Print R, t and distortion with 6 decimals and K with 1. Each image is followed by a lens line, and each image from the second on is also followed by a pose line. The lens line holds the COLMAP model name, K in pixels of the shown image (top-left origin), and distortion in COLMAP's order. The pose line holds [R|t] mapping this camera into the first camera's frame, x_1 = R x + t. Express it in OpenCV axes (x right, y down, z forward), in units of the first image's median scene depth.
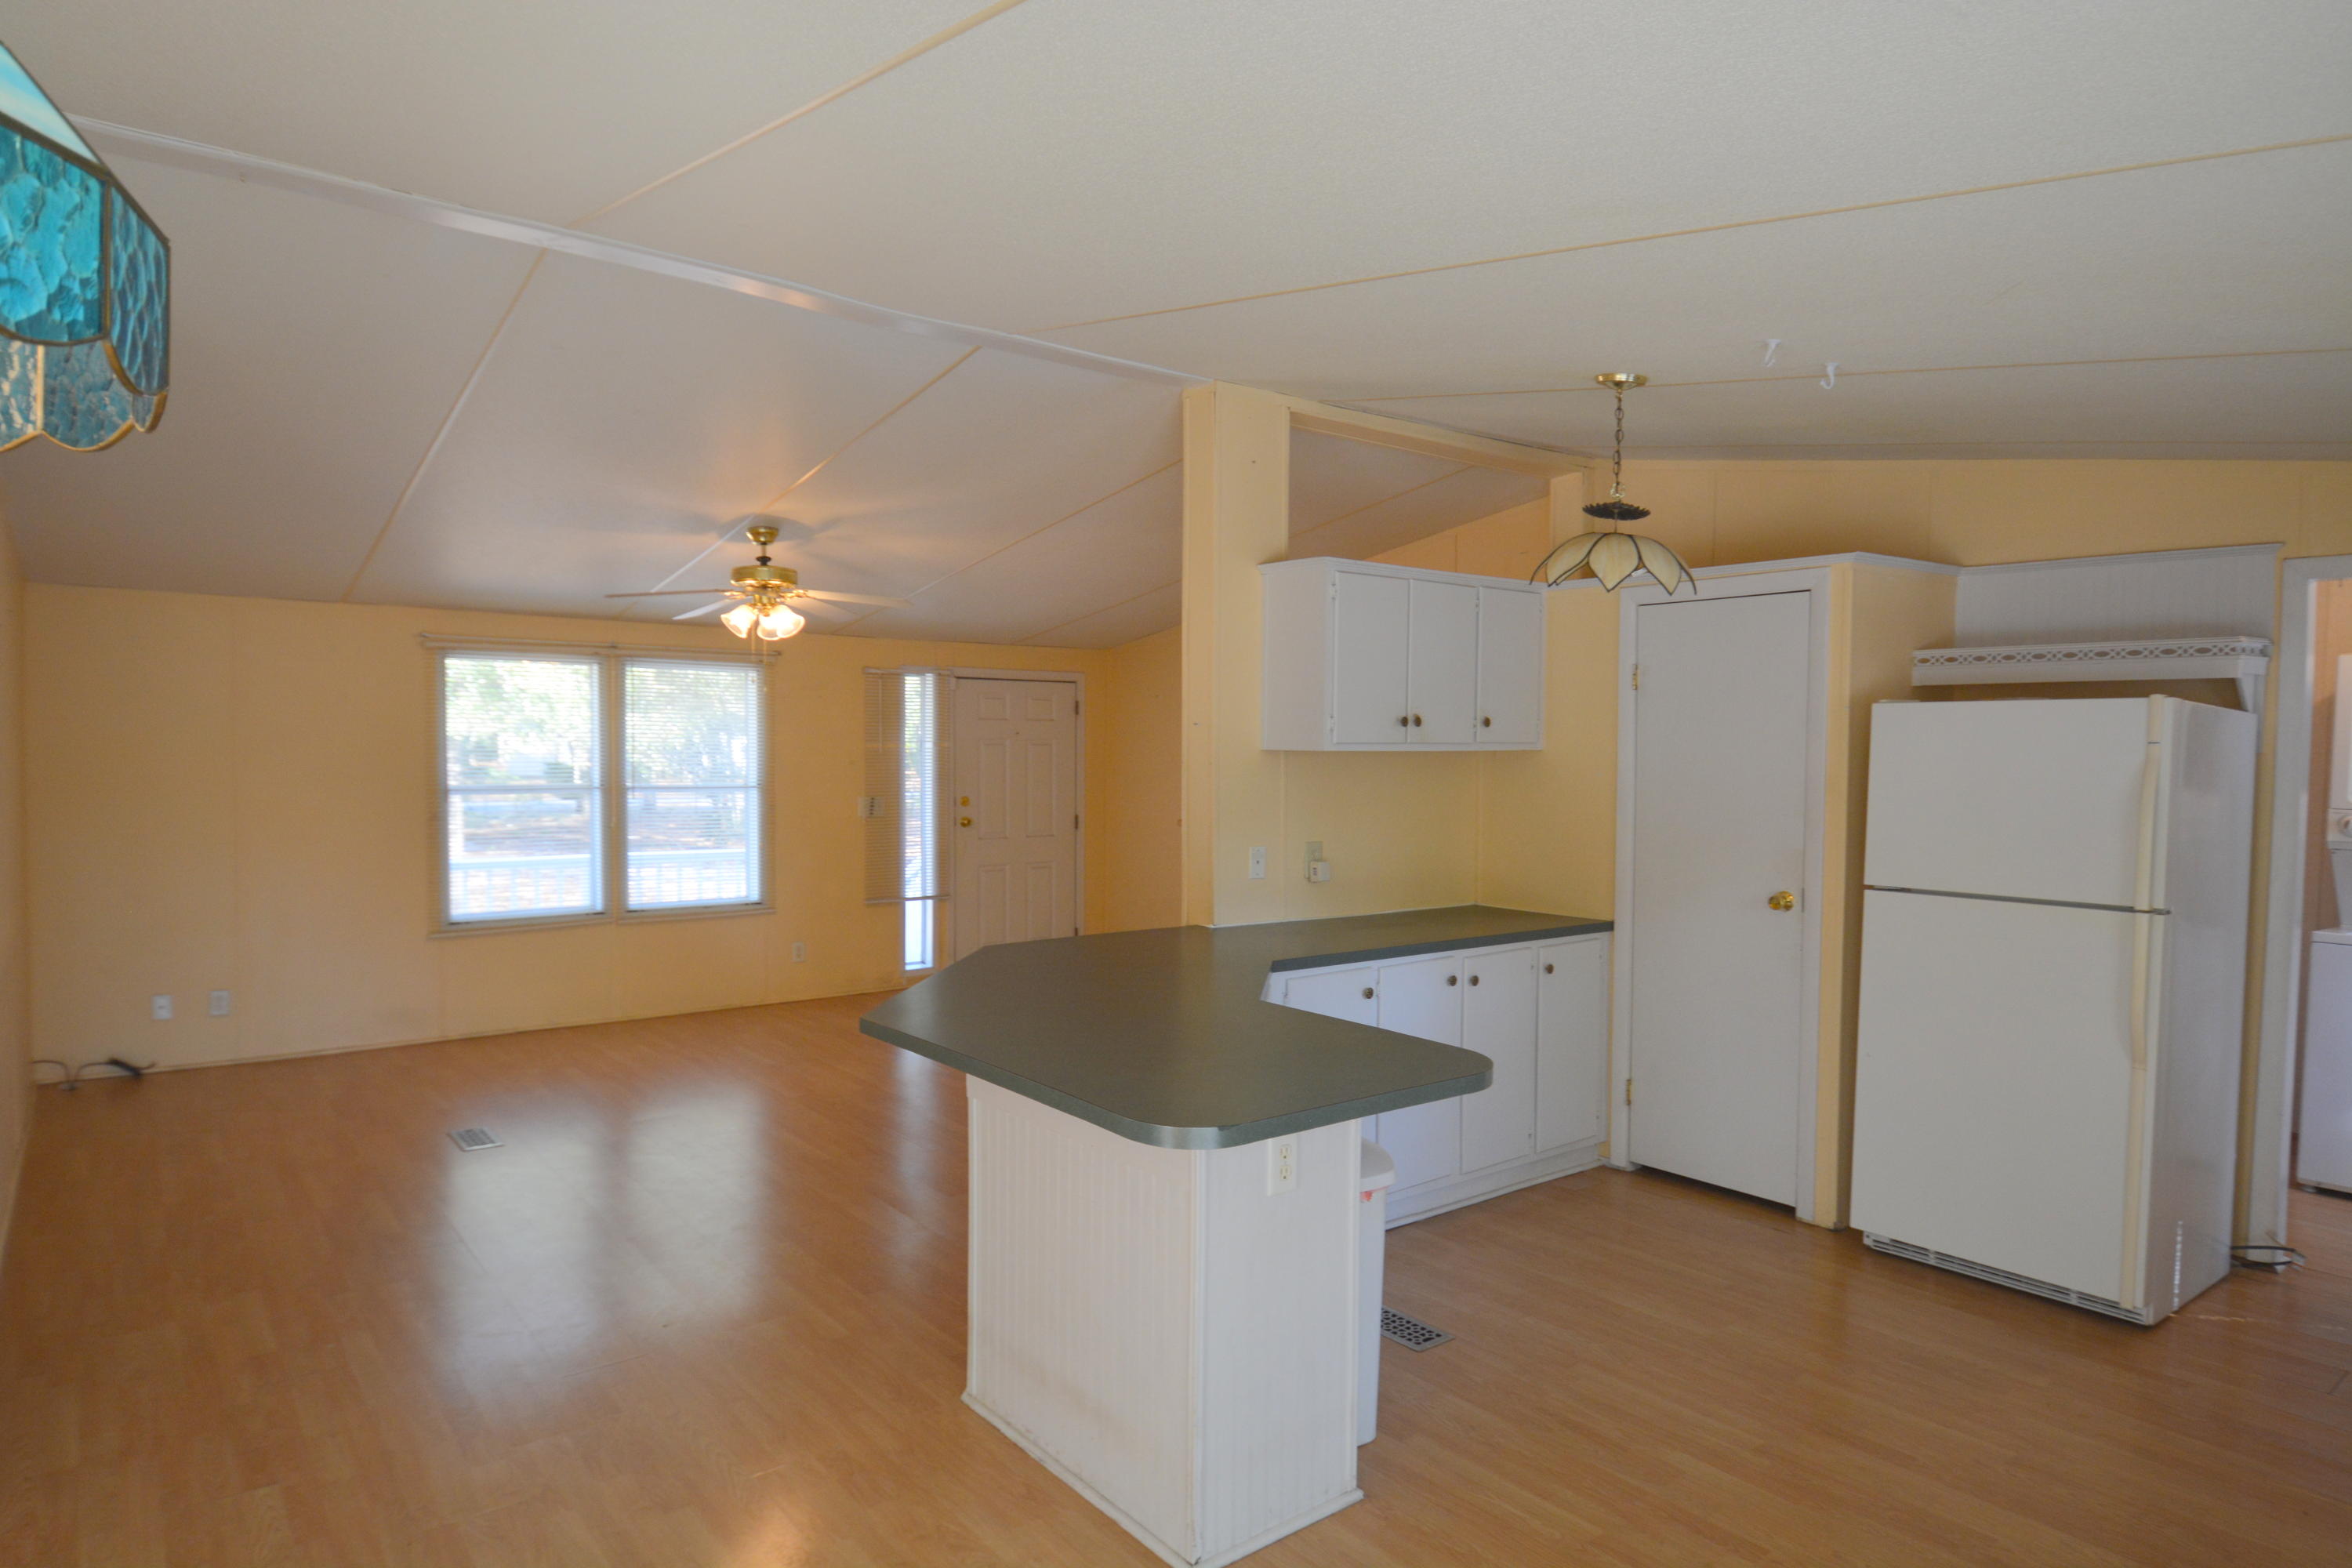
lens RADIAL K [[1350.5, 0, 1171.6], [0, 1350.5, 803.7], [0, 0, 1]] dist [0.004712, -0.002463]
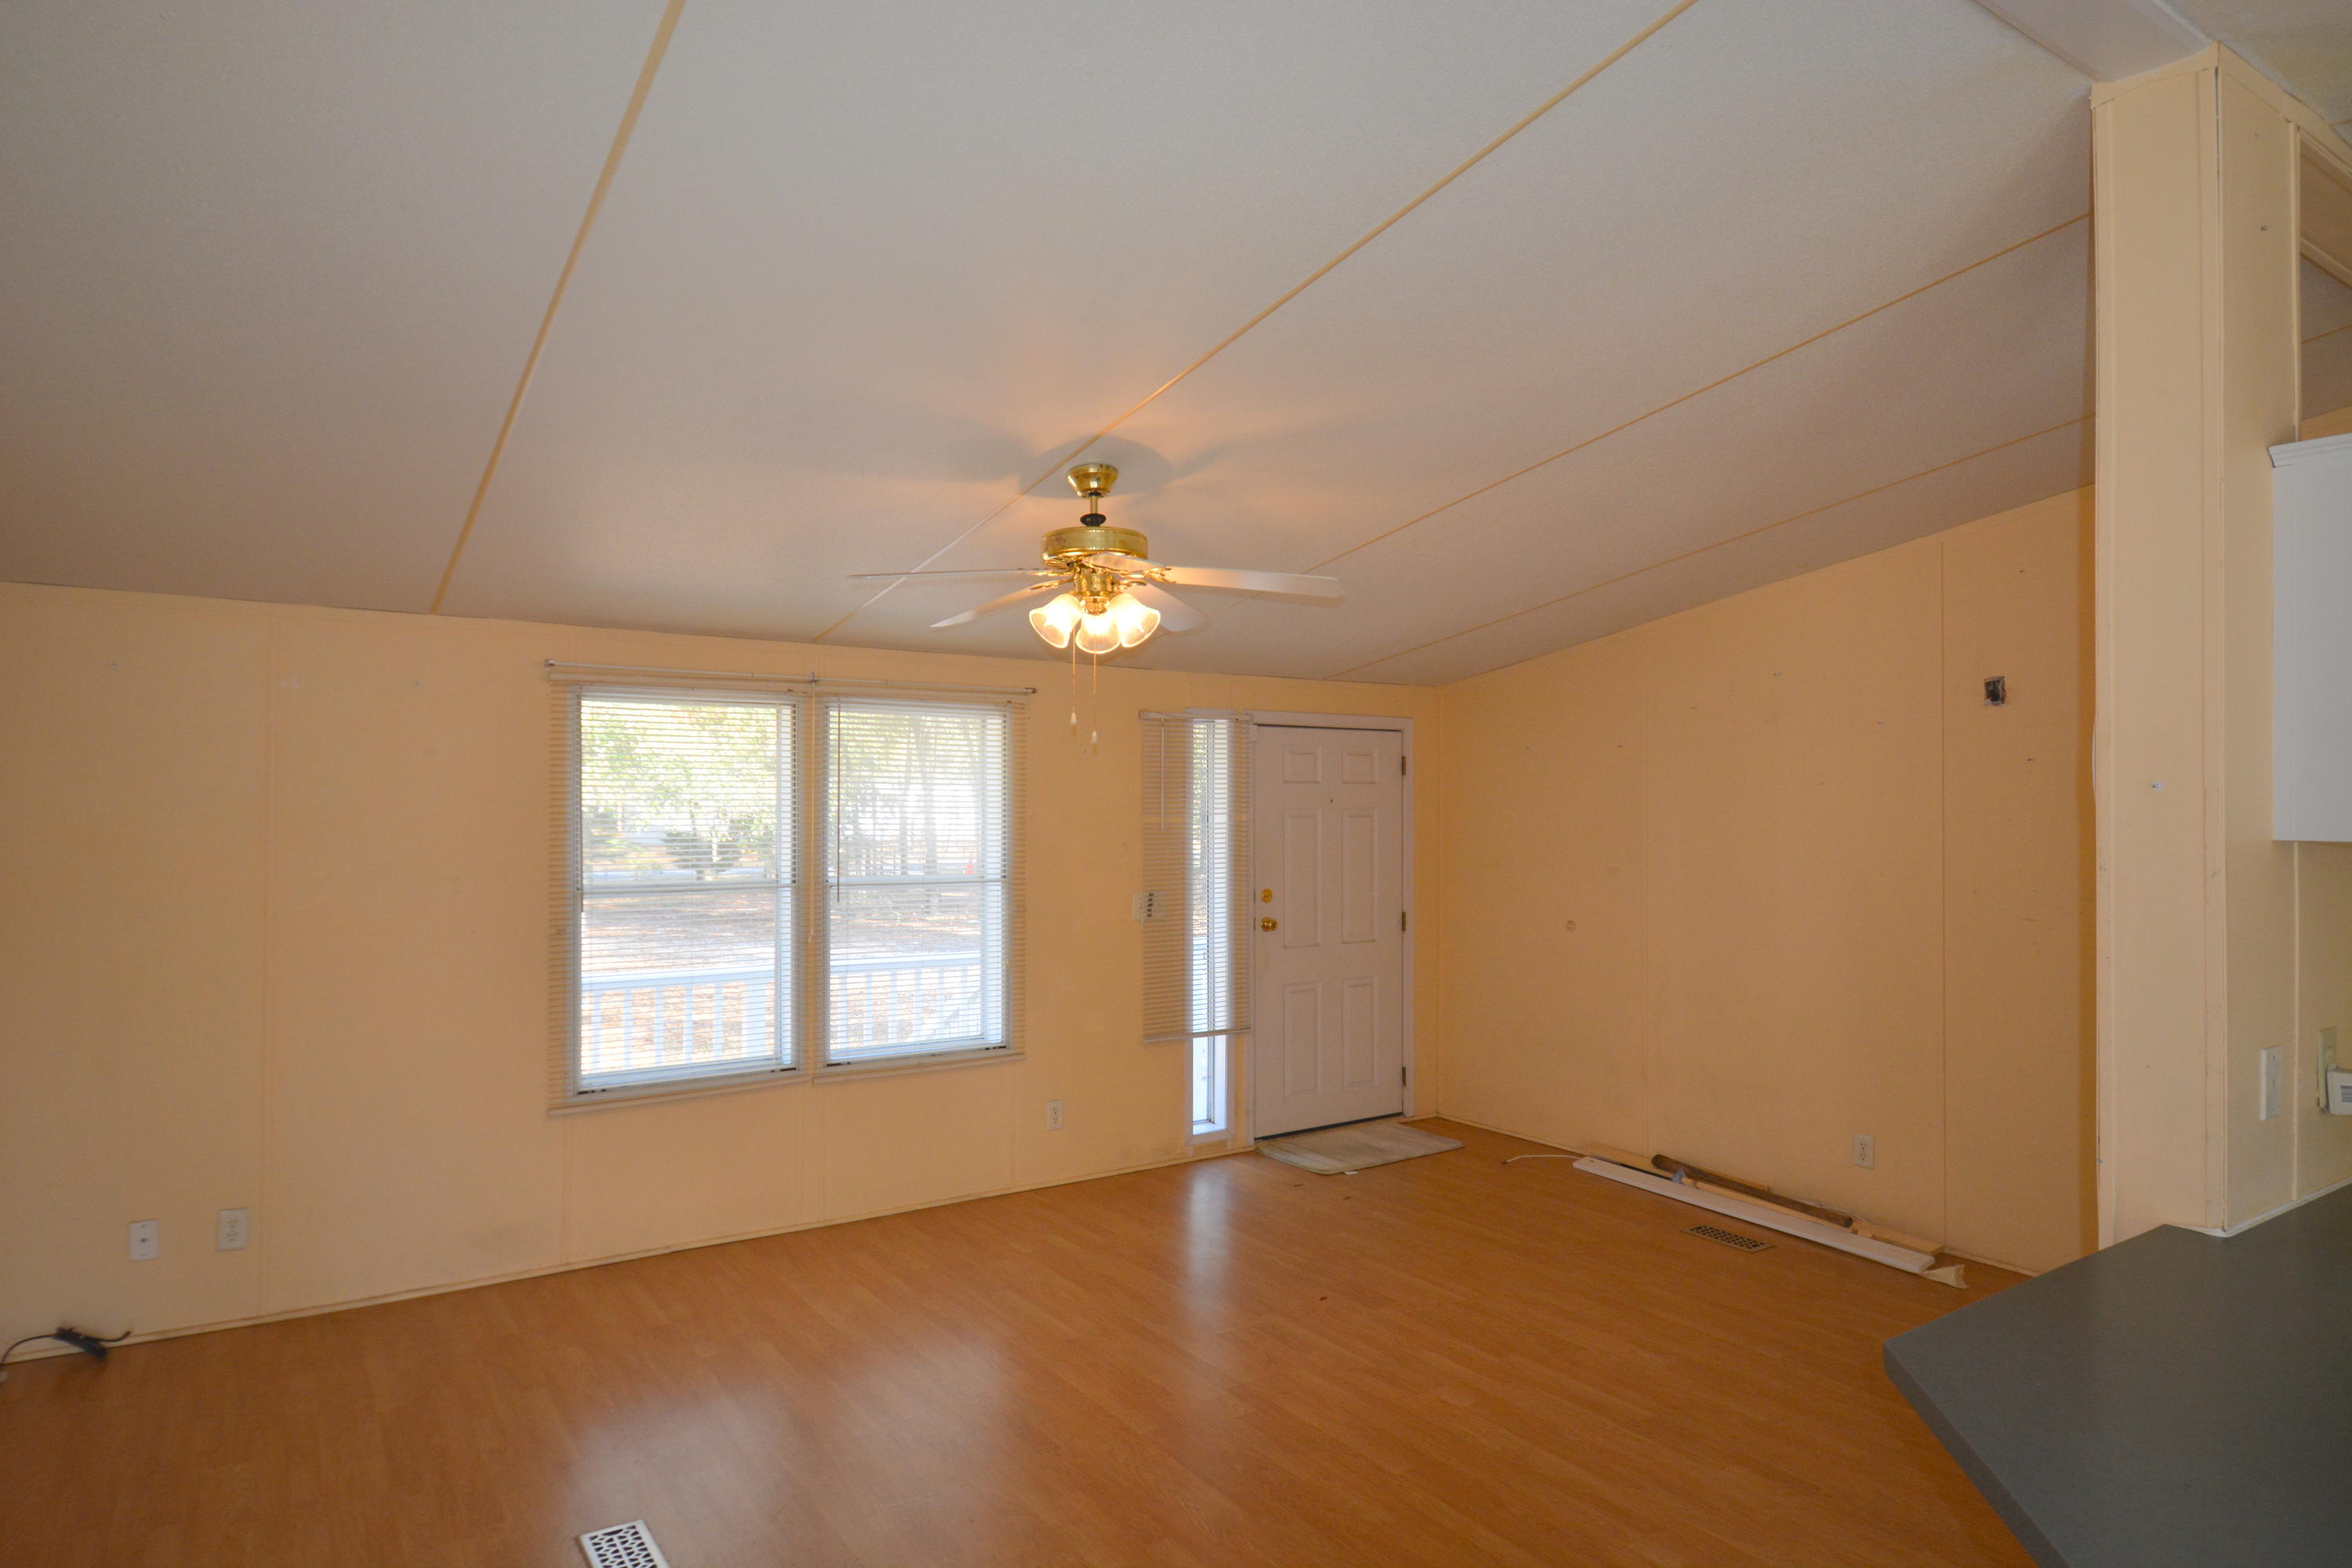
lens RADIAL K [[1350.5, 0, 1162.0], [0, 1350.5, 790.6], [0, 0, 1]] dist [0.004712, -0.002463]
pose [[0.996885, -0.007053, -0.078551, -0.178528], [0.002604, 0.998394, -0.056599, -0.020097], [0.078824, 0.056218, 0.995302, 0.323028]]
